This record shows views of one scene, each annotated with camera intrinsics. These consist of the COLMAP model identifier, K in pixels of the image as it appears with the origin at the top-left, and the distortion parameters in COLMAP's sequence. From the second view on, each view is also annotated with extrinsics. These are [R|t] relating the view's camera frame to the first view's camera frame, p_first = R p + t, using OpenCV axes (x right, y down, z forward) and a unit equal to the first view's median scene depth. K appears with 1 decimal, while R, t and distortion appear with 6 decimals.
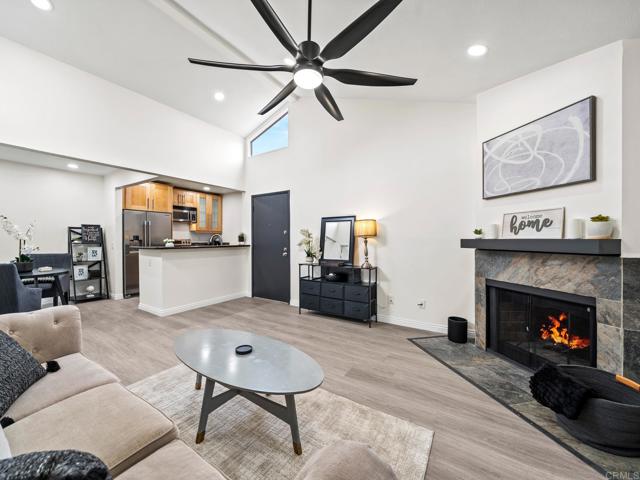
lens RADIAL K [[246.3, 0, 316.5], [0, 246.3, 240.4], [0, 0, 1]] dist [-0.005770, -0.000393]
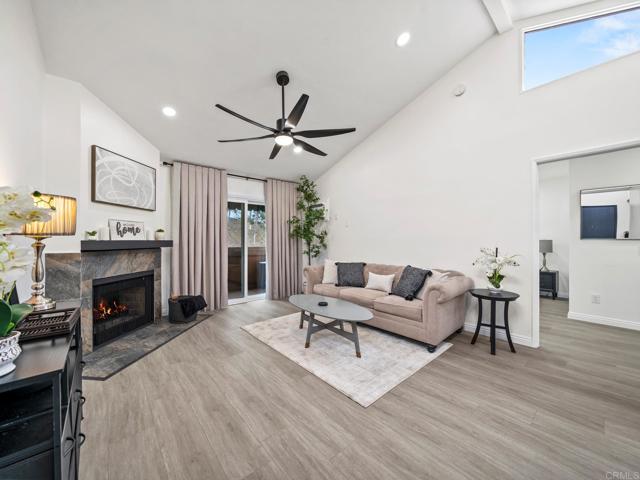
lens RADIAL K [[246.3, 0, 317.0], [0, 246.3, 239.3], [0, 0, 1]] dist [-0.005770, -0.000393]
pose [[-0.958614, 0.003232, 0.284691, -0.341620], [0.003539, 0.999994, 0.000565, -0.005264], [-0.284688, 0.001549, -0.958619, 1.210193]]
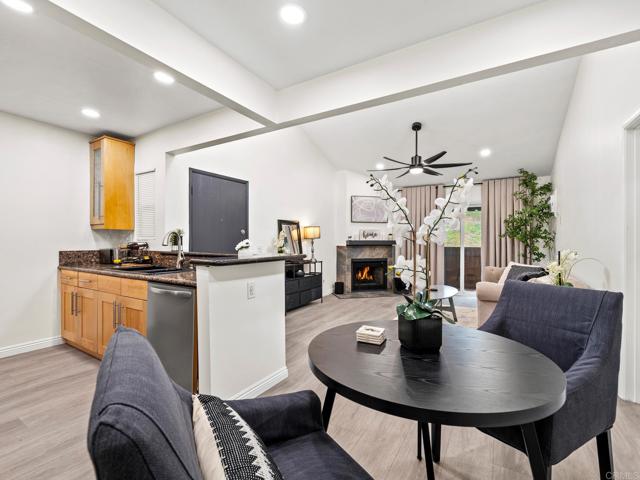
lens RADIAL K [[295.5, 0, 317.3], [0, 295.5, 242.4], [0, 0, 1]] dist [0.018555, -0.000192]
pose [[-0.025045, -0.008583, 0.999649, -1.353922], [0.003517, 0.999956, 0.008673, -0.008385], [-0.999680, 0.003733, -0.025014, 0.971474]]
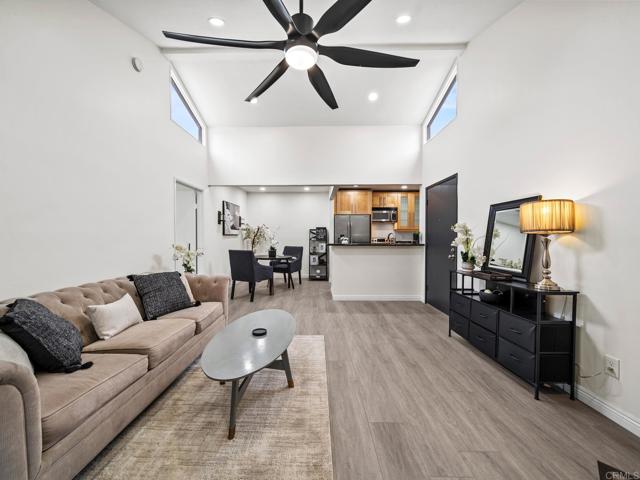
lens RADIAL K [[246.3, 0, 316.0], [0, 246.3, 240.9], [0, 0, 1]] dist [-0.005770, -0.000393]
pose [[0.537280, 0.011587, -0.843324, 0.368372], [-0.006907, 0.999933, 0.009338, 0.002238], [0.843376, 0.000808, 0.537324, 0.272743]]
